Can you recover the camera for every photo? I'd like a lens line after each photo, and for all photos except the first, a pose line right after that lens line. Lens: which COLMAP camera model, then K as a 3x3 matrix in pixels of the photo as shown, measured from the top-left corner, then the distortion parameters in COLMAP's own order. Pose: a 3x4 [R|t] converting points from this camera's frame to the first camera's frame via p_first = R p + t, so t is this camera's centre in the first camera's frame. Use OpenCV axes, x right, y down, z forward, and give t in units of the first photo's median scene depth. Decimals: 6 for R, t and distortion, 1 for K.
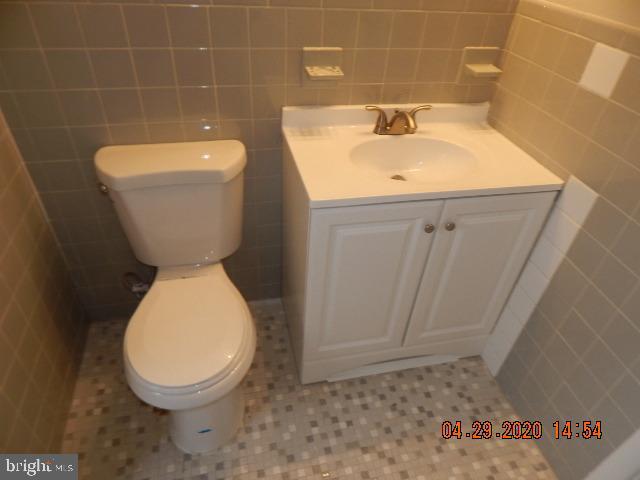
lens RADIAL K [[421.2, 0, 316.1], [0, 421.2, 238.8], [0, 0, 1]] dist [0.005005, -0.008984]
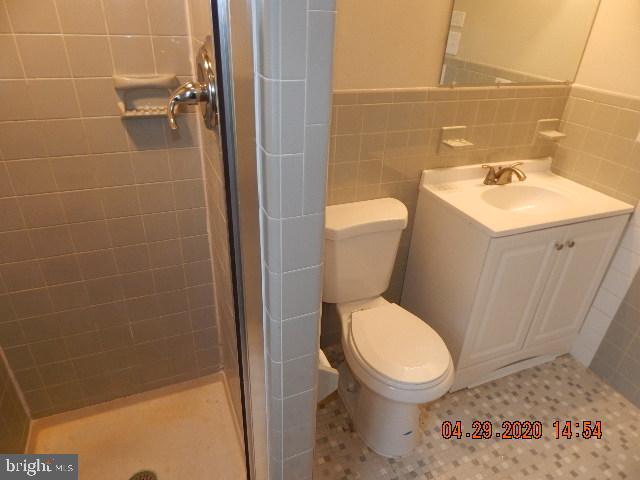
lens RADIAL K [[421.2, 0, 323.1], [0, 421.2, 238.5], [0, 0, 1]] dist [0.005005, -0.008984]
pose [[0.986303, -0.091995, 0.136906, -0.573026], [0.111315, 0.983745, -0.140908, 0.047985], [-0.121717, 0.154217, 0.980511, -0.220380]]
